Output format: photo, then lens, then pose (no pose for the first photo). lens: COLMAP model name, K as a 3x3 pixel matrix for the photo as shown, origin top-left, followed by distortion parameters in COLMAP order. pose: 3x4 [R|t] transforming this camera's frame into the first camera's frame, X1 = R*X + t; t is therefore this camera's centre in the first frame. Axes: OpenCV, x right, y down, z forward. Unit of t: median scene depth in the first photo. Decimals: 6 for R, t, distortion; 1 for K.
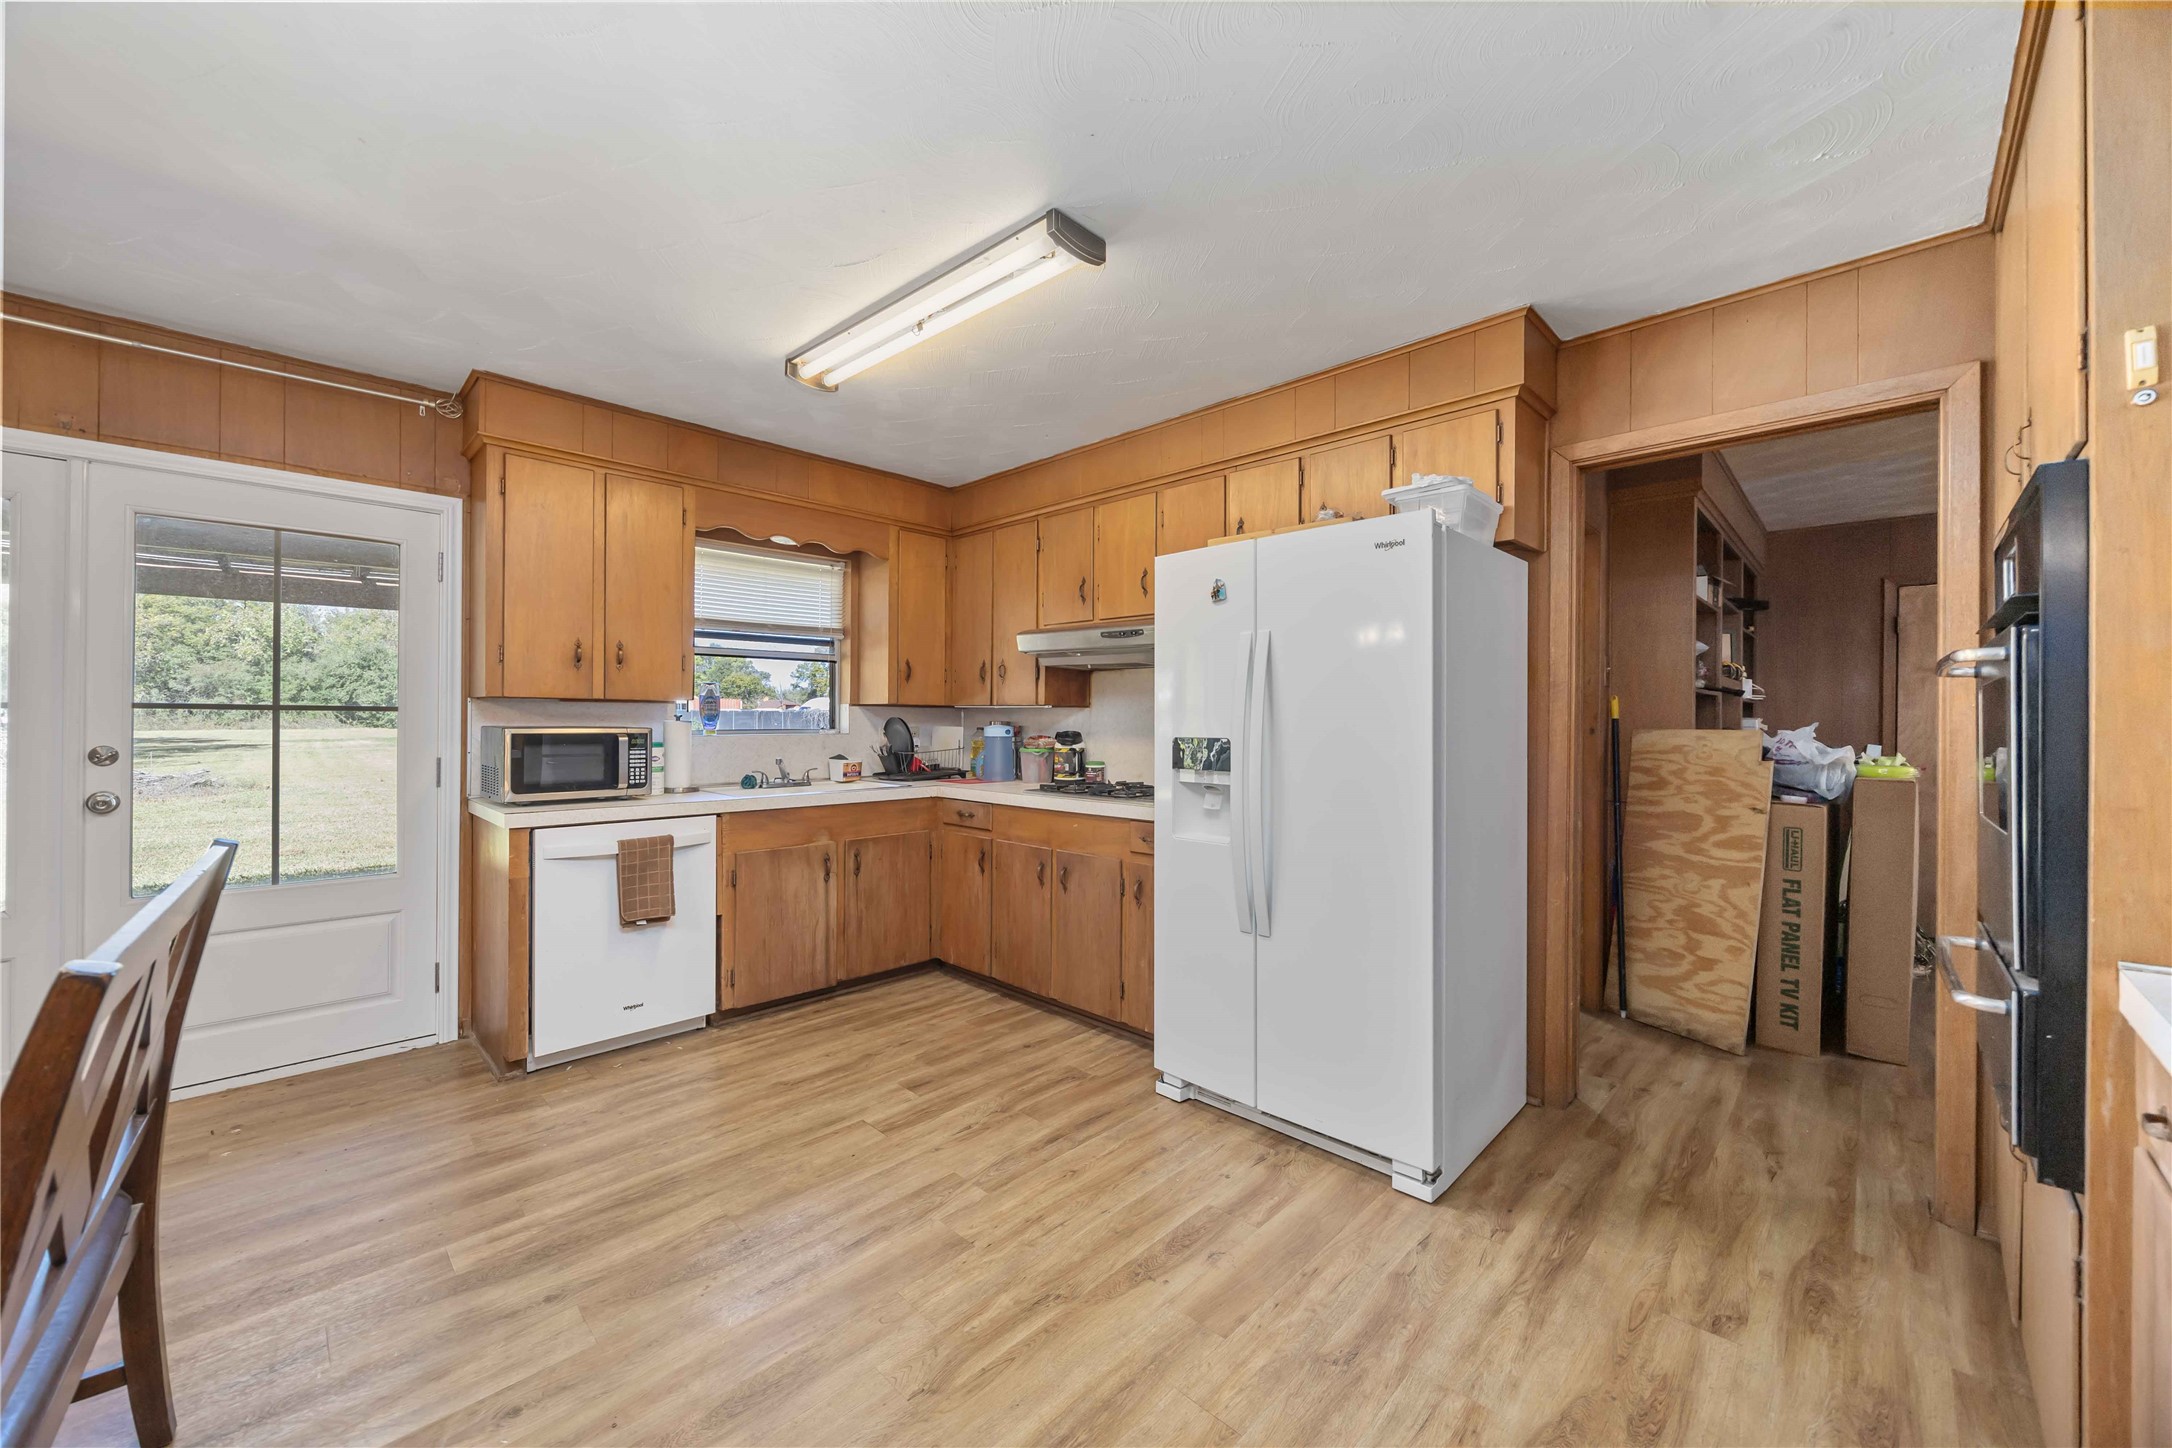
lens RADIAL K [[815.2, 0, 1093.3], [0, 815.2, 717.8], [0, 0, 1]] dist [0.001033, 0.000336]
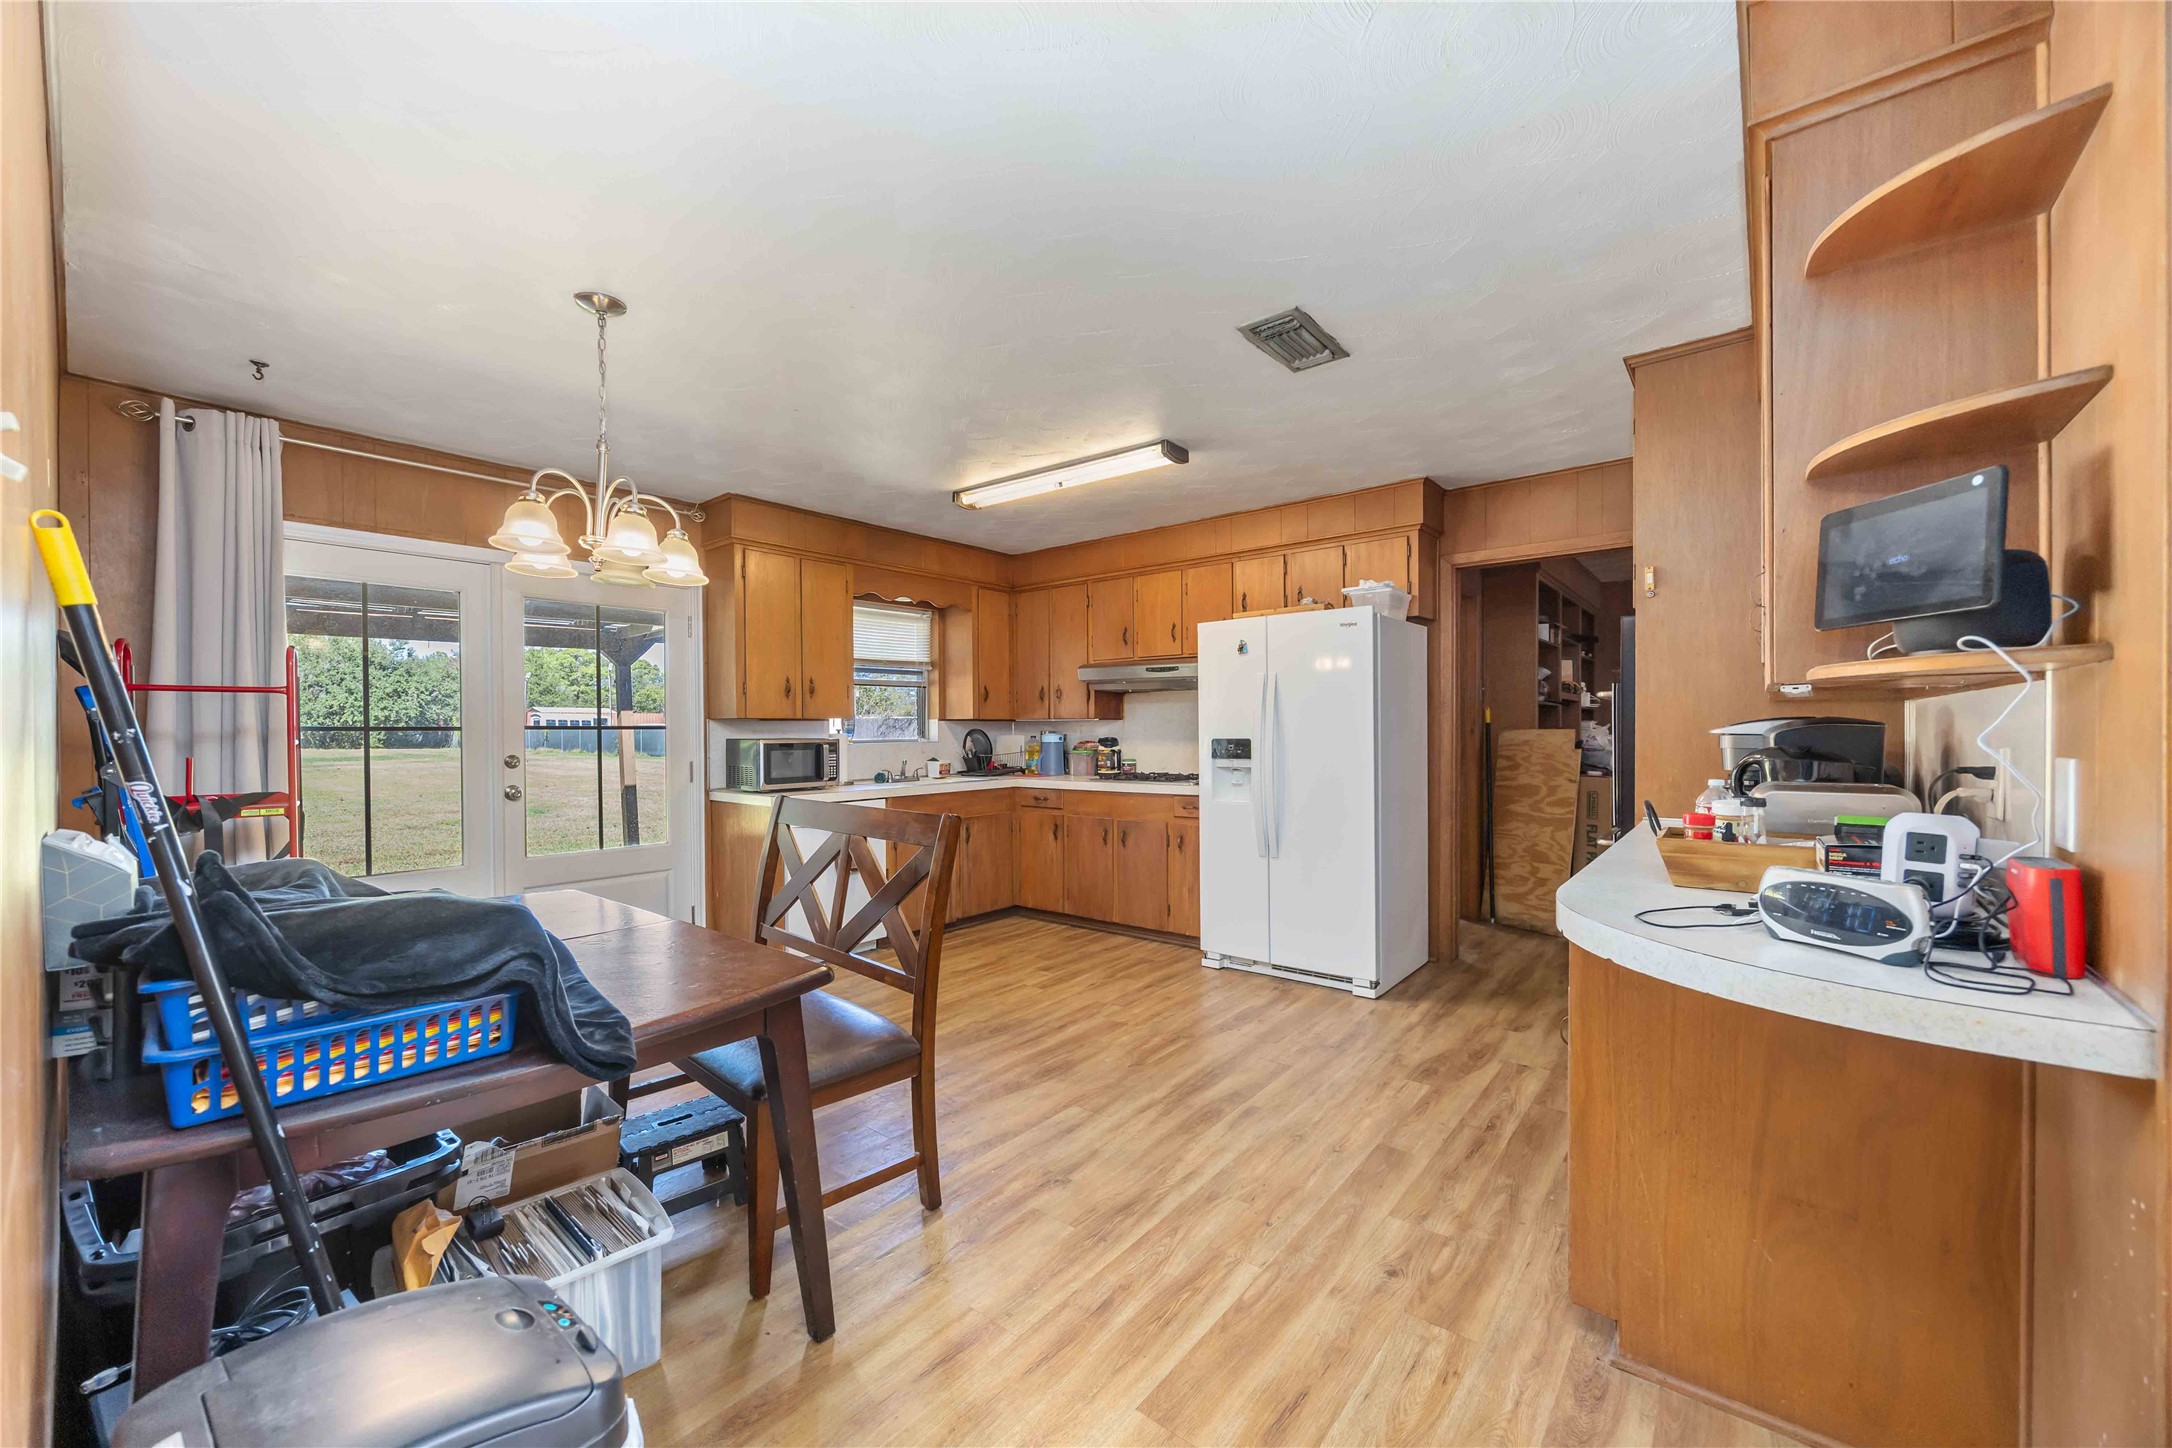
lens RADIAL K [[815.2, 0, 1099.8], [0, 815.2, 741.9], [0, 0, 1]] dist [0.001033, 0.000336]
pose [[0.995636, -0.015774, 0.091974, -0.222636], [0.014124, 0.999728, 0.018568, -0.001666], [-0.092242, -0.017188, 0.995588, -0.465471]]
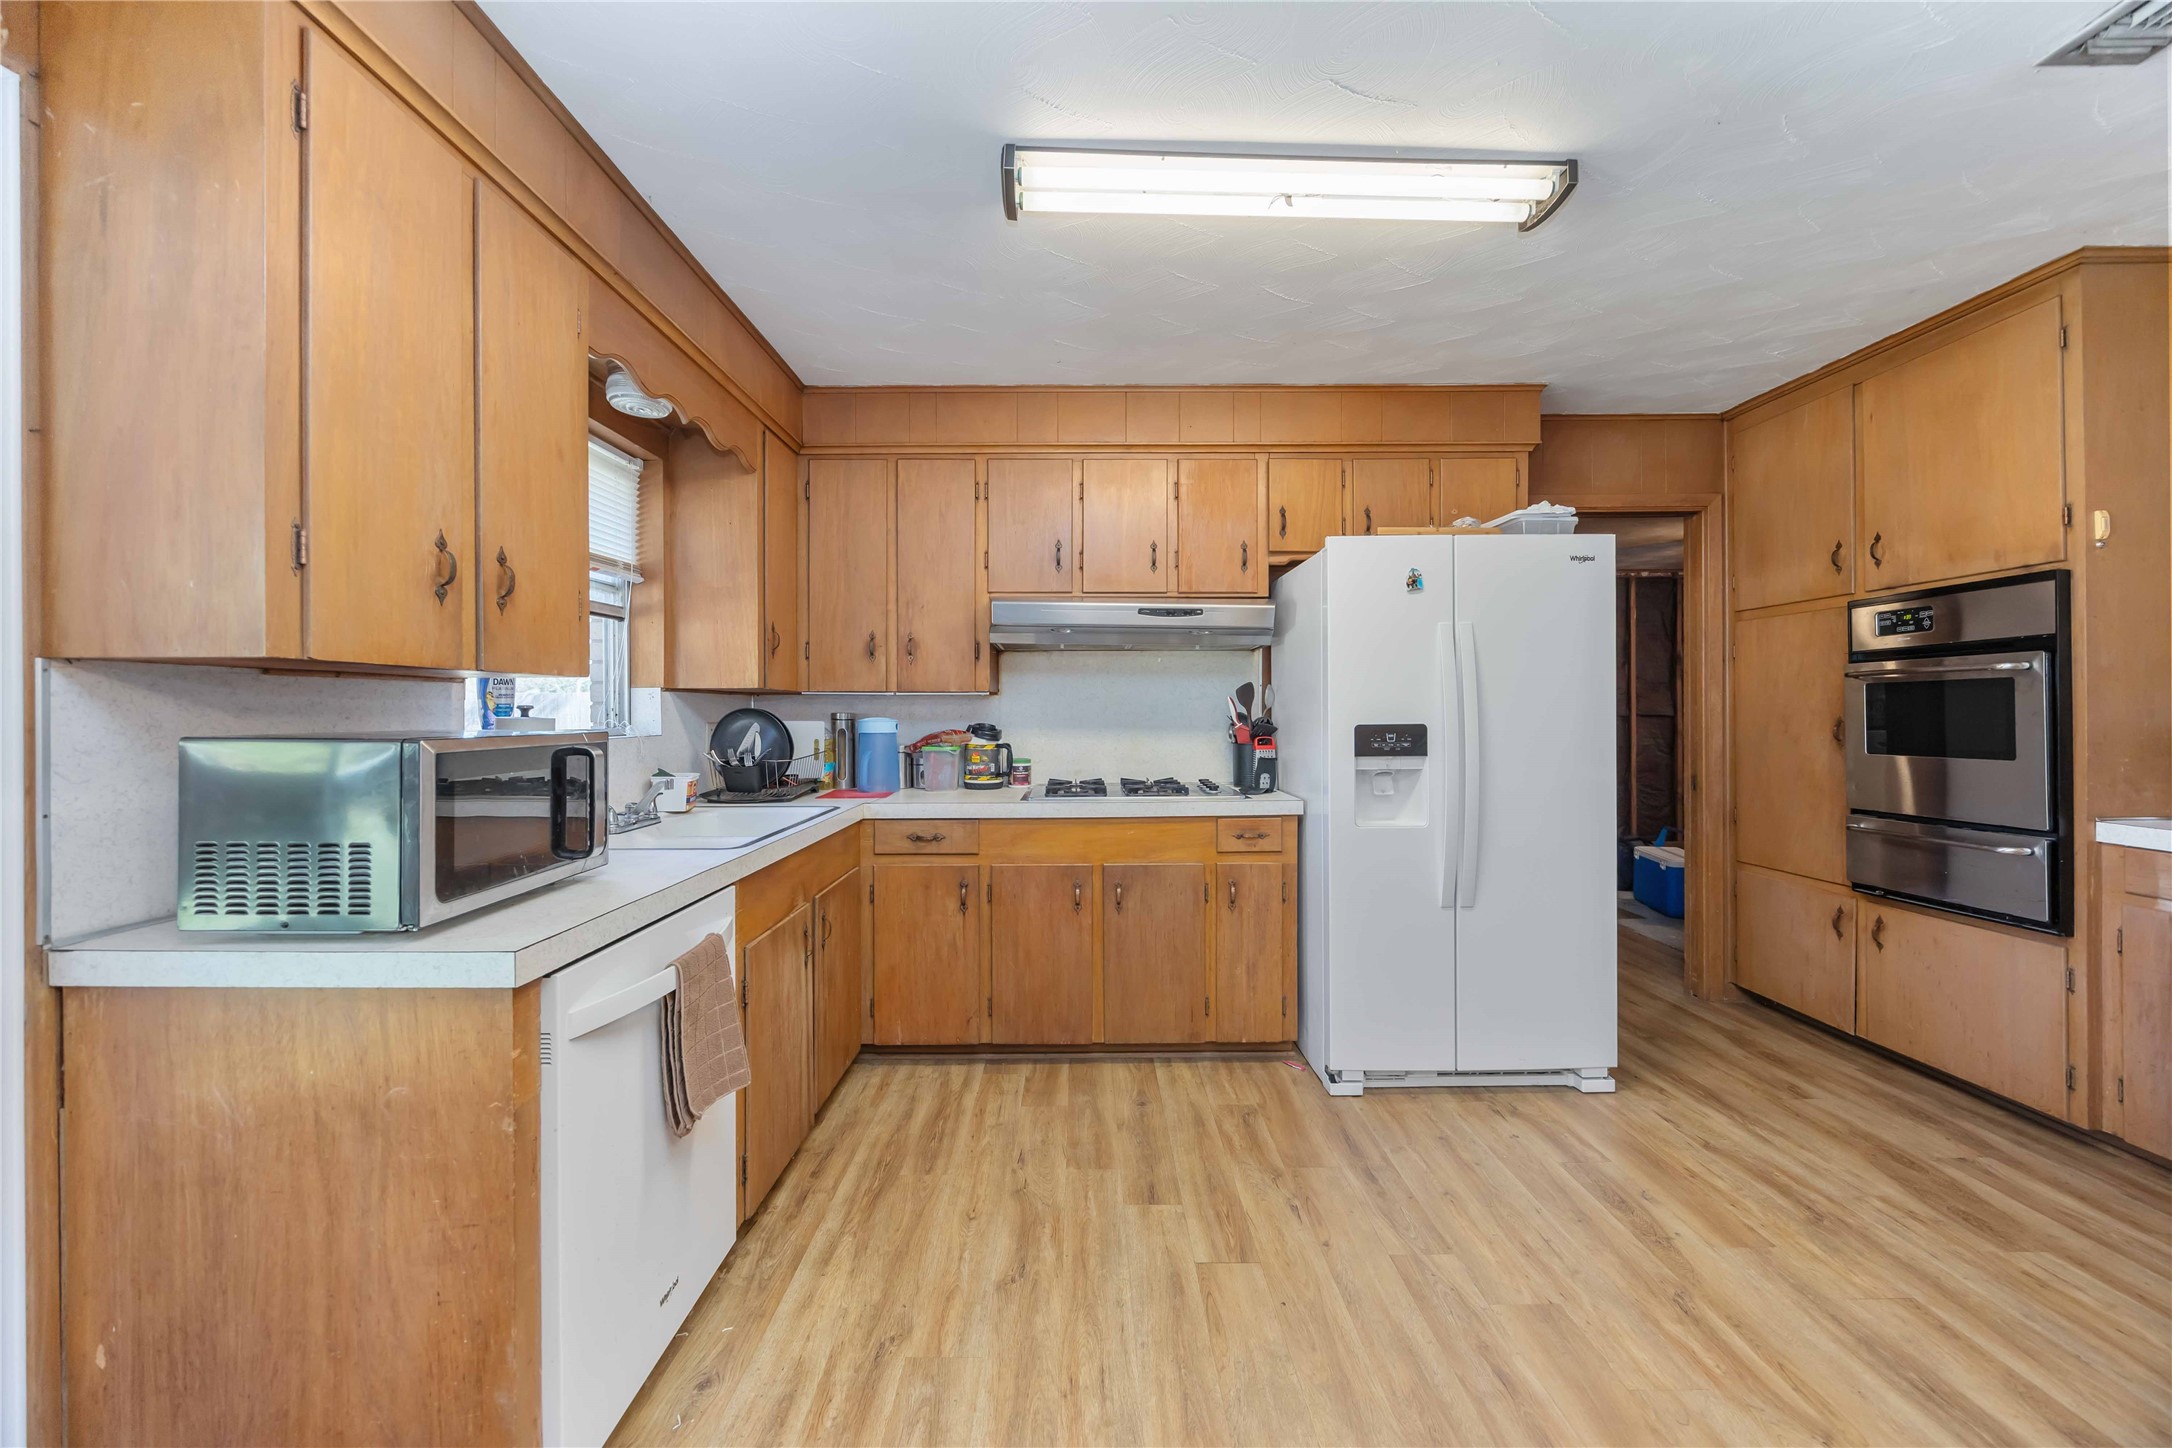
lens RADIAL K [[815.2, 0, 1086.4], [0, 815.2, 710.6], [0, 0, 1]] dist [0.001033, 0.000336]
pose [[0.721134, -0.010007, 0.692723, -0.687686], [0.007490, 0.999950, 0.006648, -0.001372], [-0.692755, 0.000394, 0.721173, 0.442258]]
